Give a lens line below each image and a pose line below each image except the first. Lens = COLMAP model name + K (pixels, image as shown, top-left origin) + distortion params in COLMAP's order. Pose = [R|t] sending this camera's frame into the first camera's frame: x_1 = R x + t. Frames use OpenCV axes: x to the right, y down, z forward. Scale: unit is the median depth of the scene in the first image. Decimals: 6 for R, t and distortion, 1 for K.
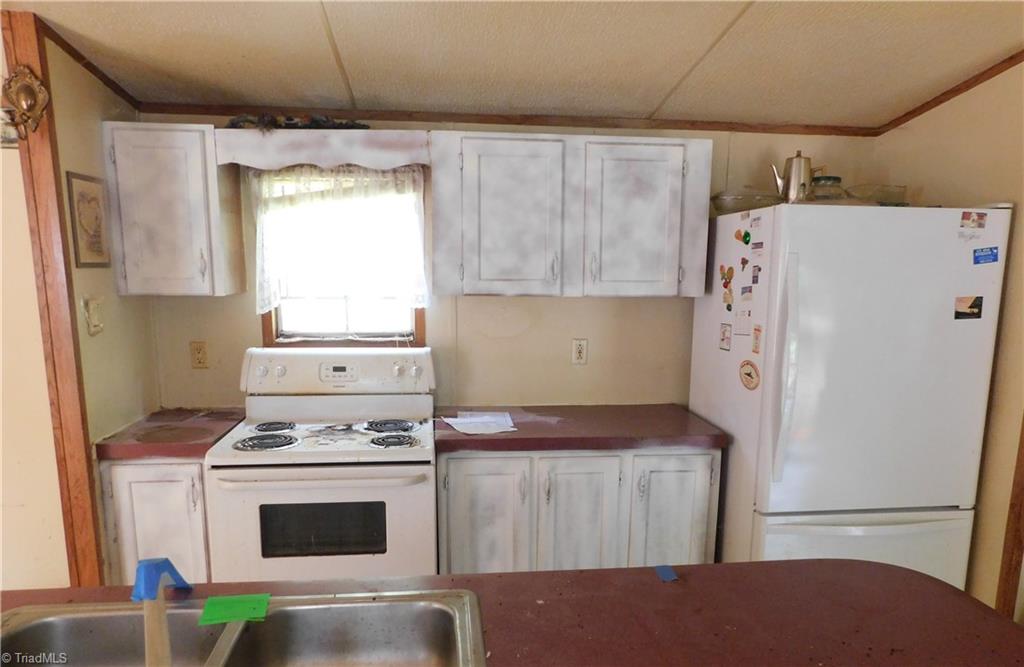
lens RADIAL K [[690.2, 0, 518.7], [0, 690.2, 388.1], [0, 0, 1]] dist [-0.056139, 0.049590]
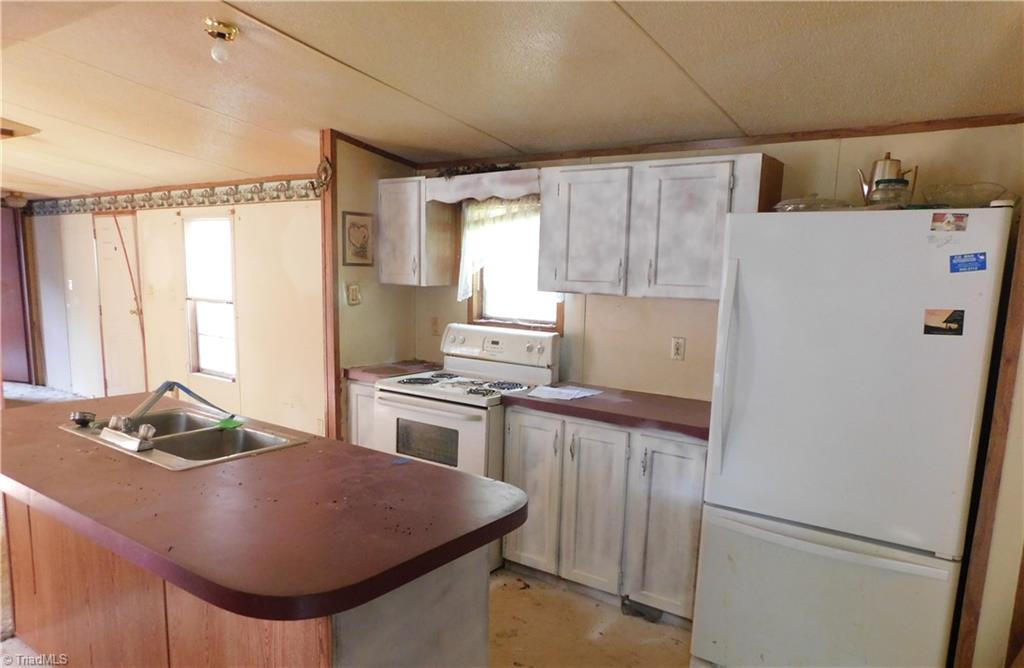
lens RADIAL K [[681.6, 0, 517.3], [0, 681.6, 383.5], [0, 0, 1]] dist [-0.064840, 0.063929]
pose [[0.746472, 0.122483, -0.654047, 0.750345], [-0.138228, 0.990015, 0.027639, 0.010527], [0.650901, 0.069776, 0.755949, -0.001757]]
